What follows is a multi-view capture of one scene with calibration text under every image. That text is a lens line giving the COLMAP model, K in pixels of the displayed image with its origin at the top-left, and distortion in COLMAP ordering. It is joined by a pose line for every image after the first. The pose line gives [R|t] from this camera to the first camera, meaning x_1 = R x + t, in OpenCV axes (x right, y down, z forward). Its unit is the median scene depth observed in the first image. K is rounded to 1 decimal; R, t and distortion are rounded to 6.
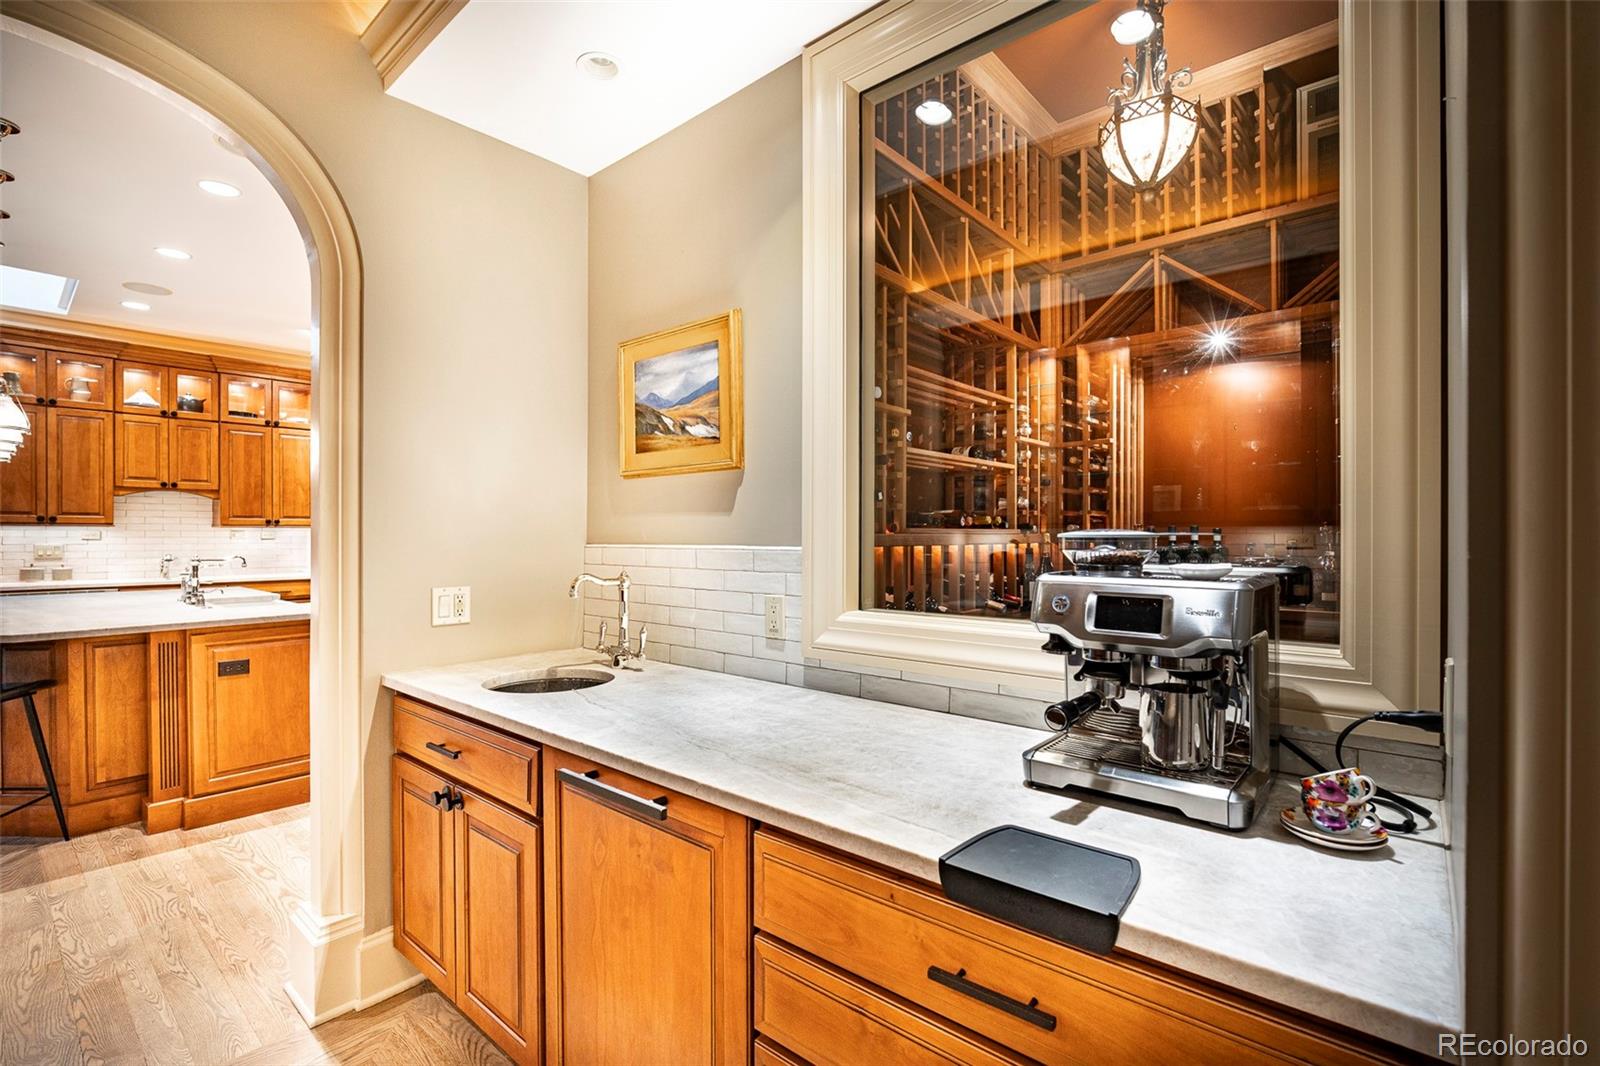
lens RADIAL K [[700.1, 0, 800.0], [0, 700.1, 533.0], [0, 0, 1]] dist [-0.002917, -0.000080]
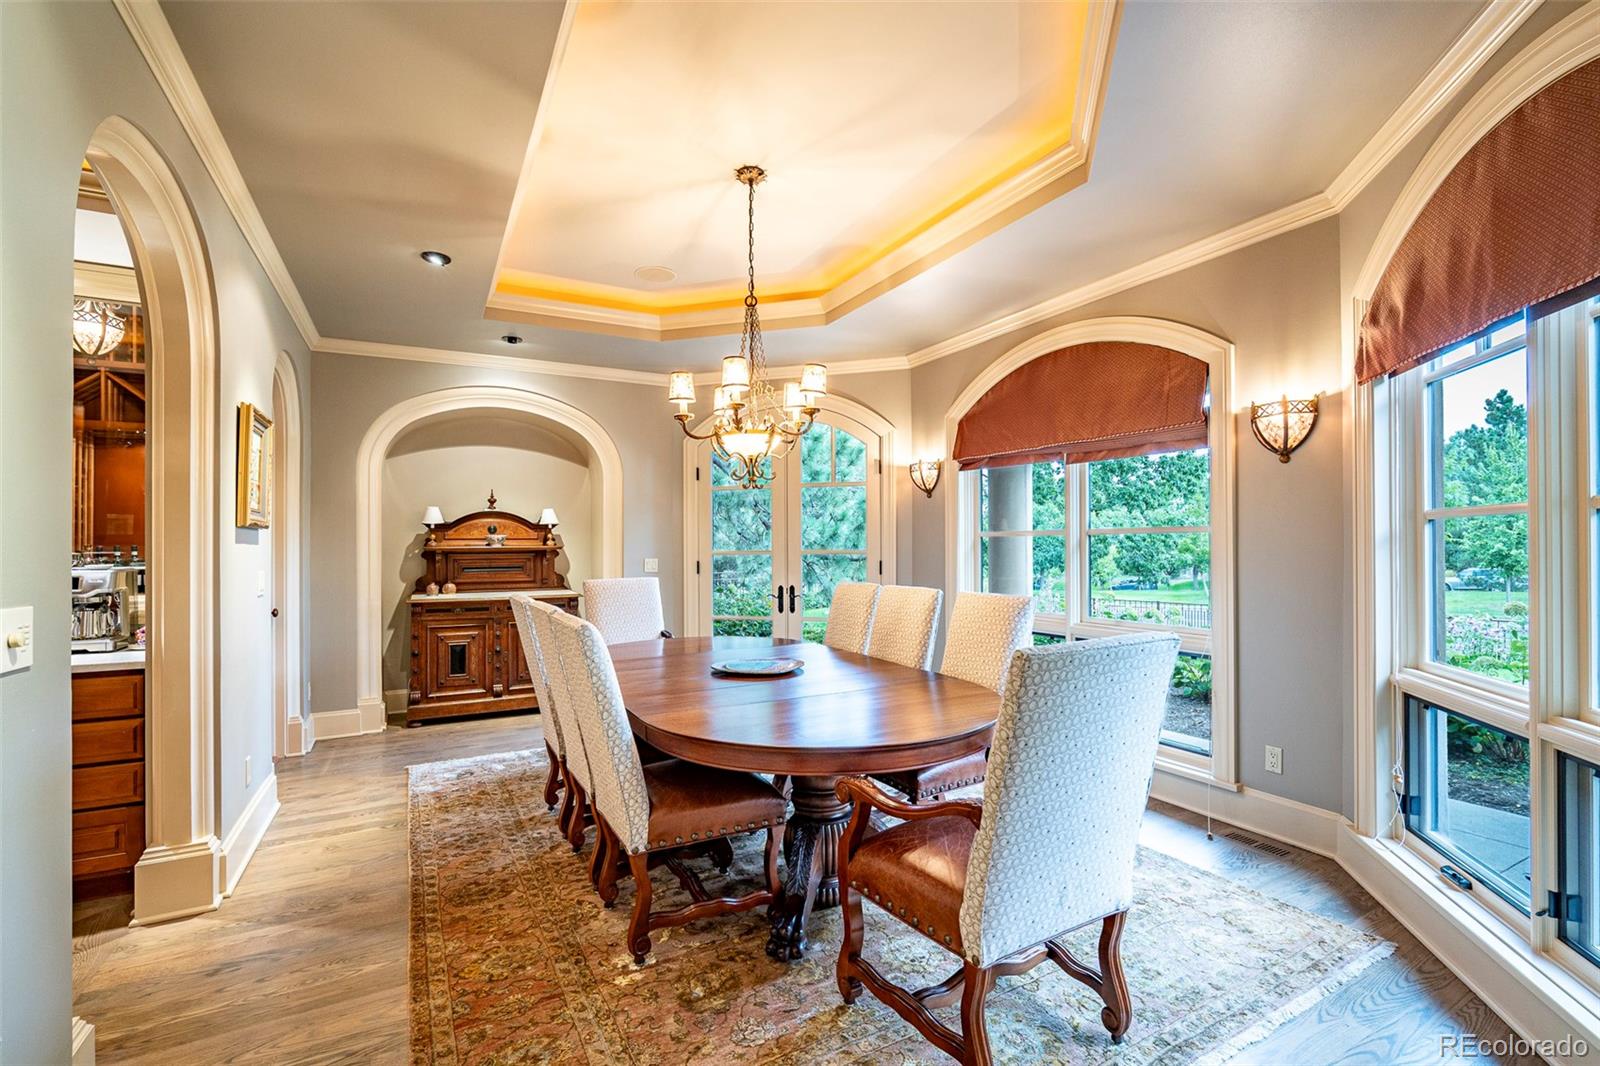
lens RADIAL K [[700.1, 0, 800.0], [0, 700.1, 533.0], [0, 0, 1]] dist [-0.002917, -0.000080]
pose [[0.335234, 0.015254, 0.942011, -0.474960], [0.003644, 0.999840, -0.017488, -0.012267], [-0.942128, 0.009295, 0.335125, -1.091040]]
